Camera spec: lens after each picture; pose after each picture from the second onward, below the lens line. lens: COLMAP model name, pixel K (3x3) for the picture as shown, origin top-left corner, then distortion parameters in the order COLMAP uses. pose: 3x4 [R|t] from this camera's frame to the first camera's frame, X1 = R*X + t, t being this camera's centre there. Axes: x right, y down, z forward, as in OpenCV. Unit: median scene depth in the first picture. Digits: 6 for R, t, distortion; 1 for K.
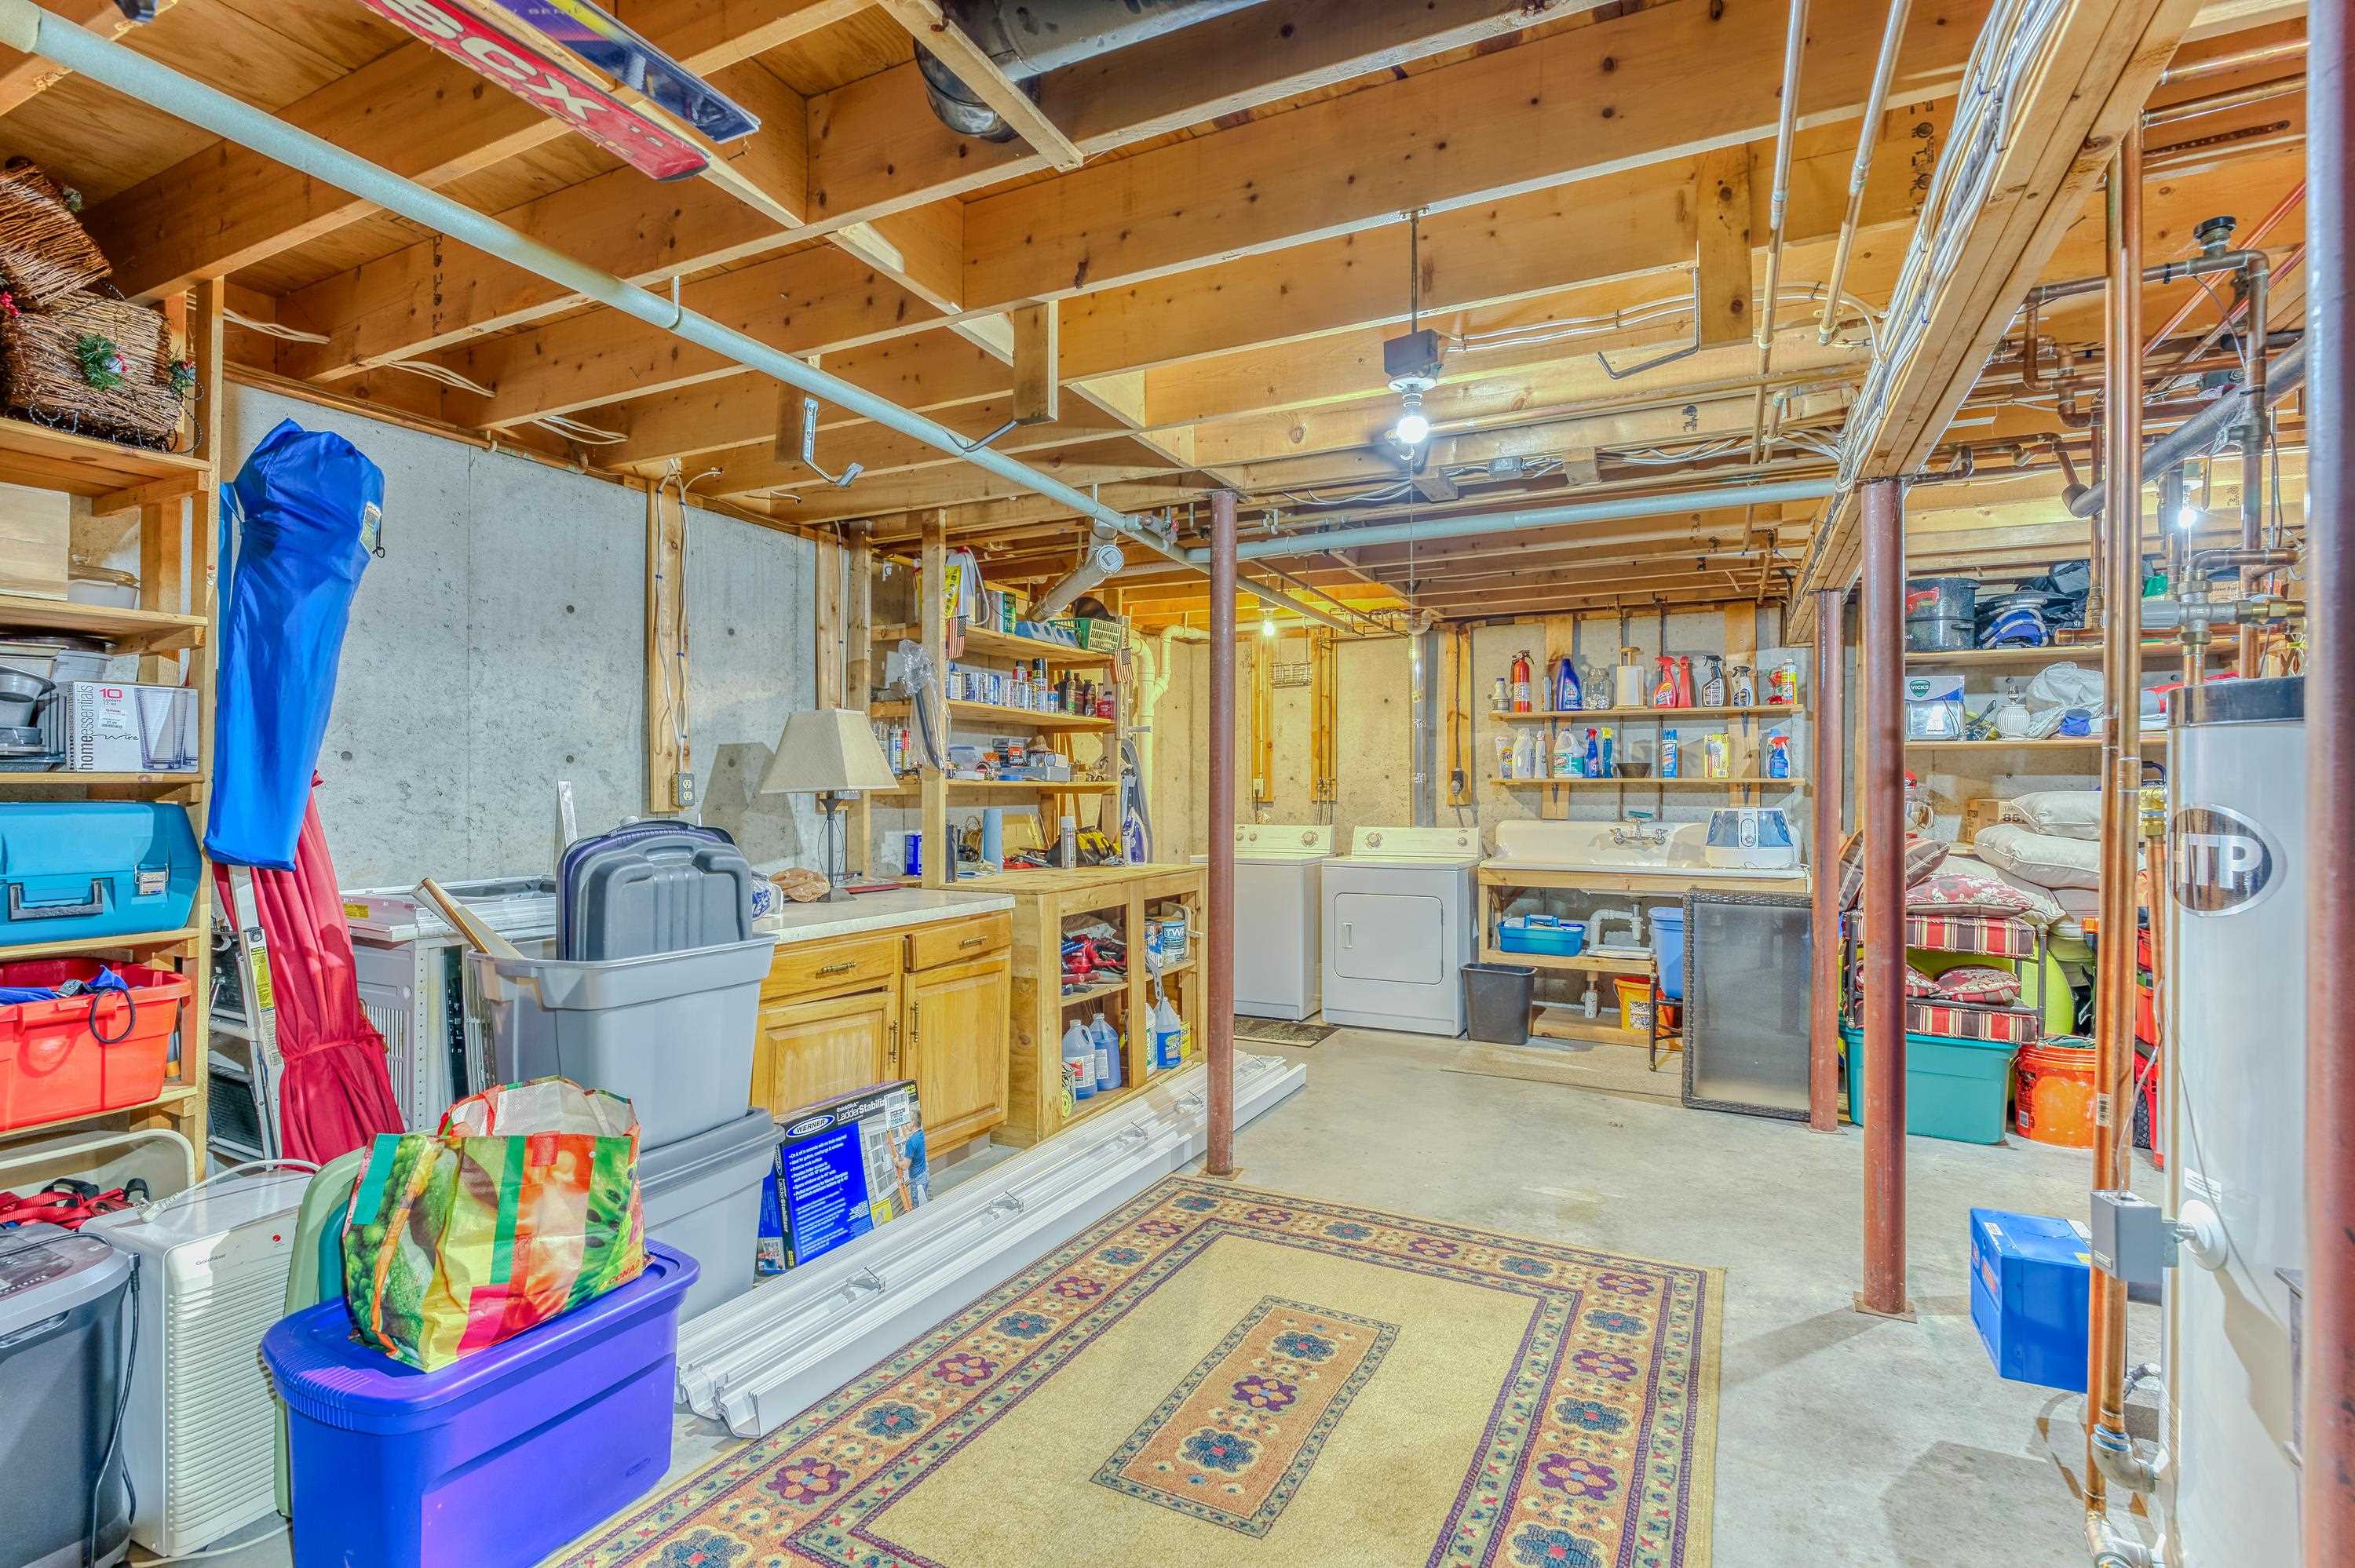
lens RADIAL K [[1110.3, 0, 1162.5], [0, 1110.3, 779.4], [0, 0, 1]] dist [0.002228, 0.000038]
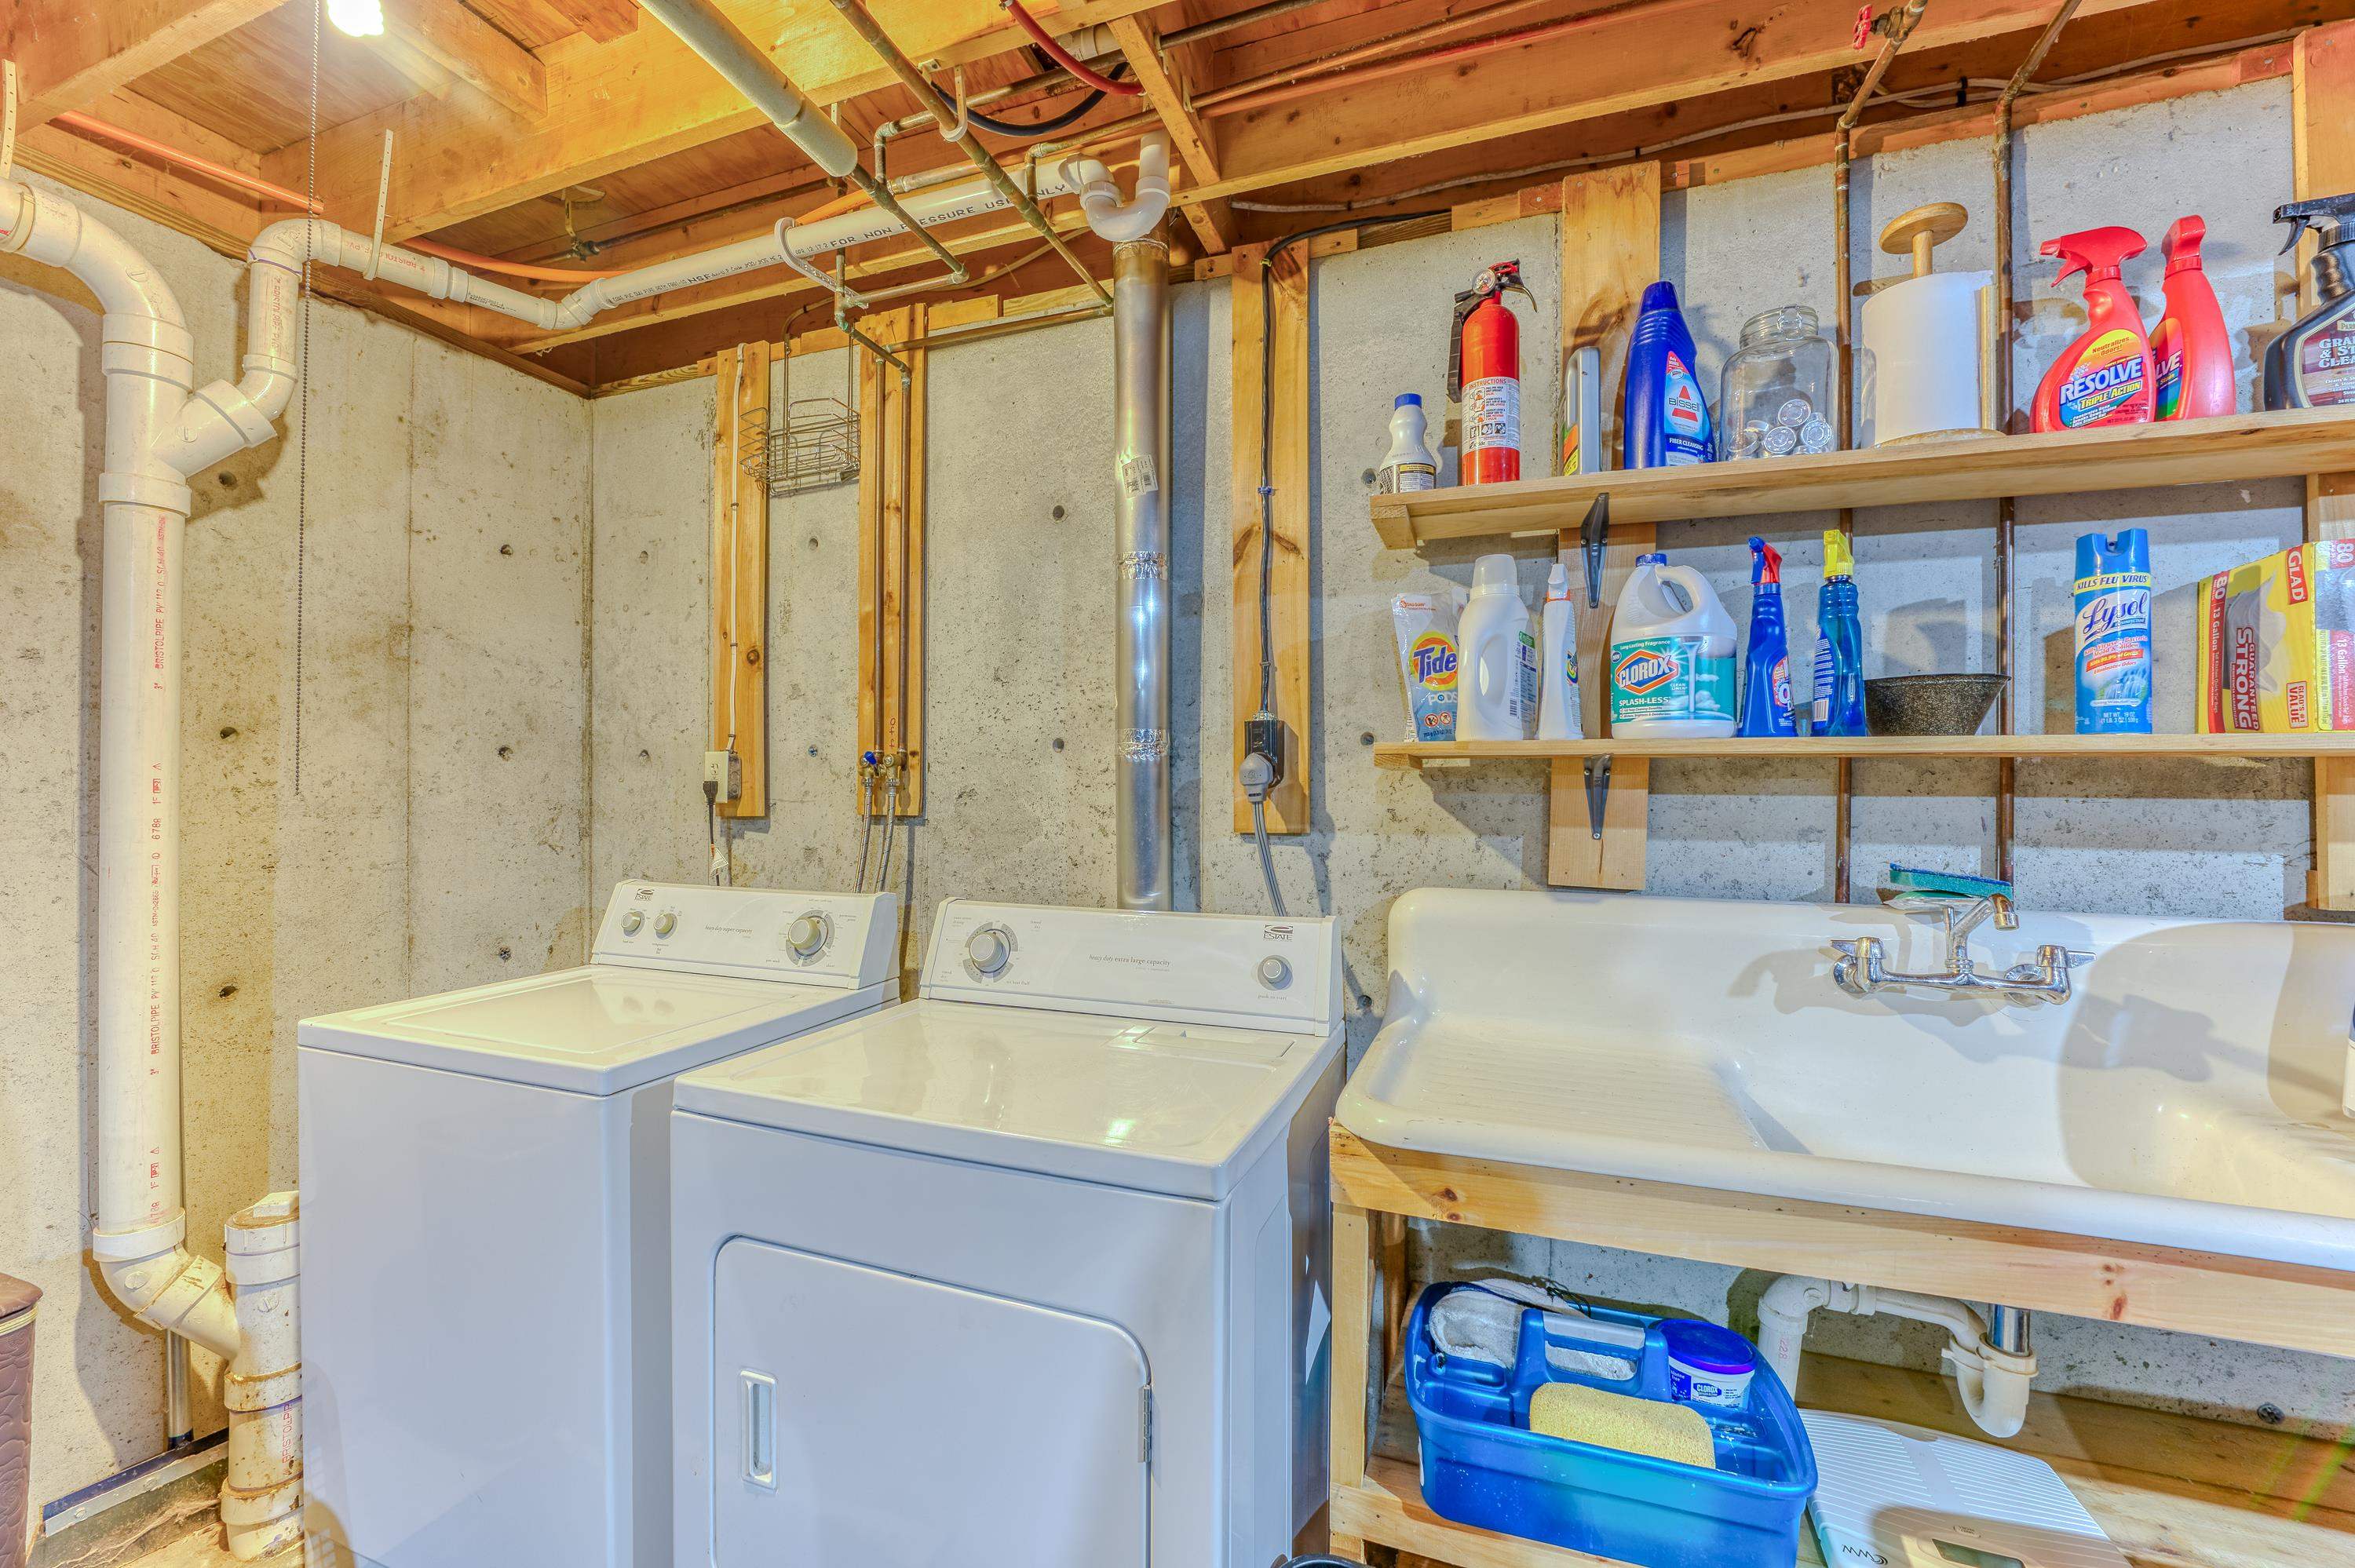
lens RADIAL K [[938.2, 0, 1186.6], [0, 938.2, 785.2], [0, 0, 1]] dist [-0.018109, 0.001050]
pose [[0.992231, 0.000957, 0.124403, 0.220770], [-0.002375, 0.999934, 0.011249, 0.007174], [-0.124384, -0.011457, 0.992168, 0.777670]]
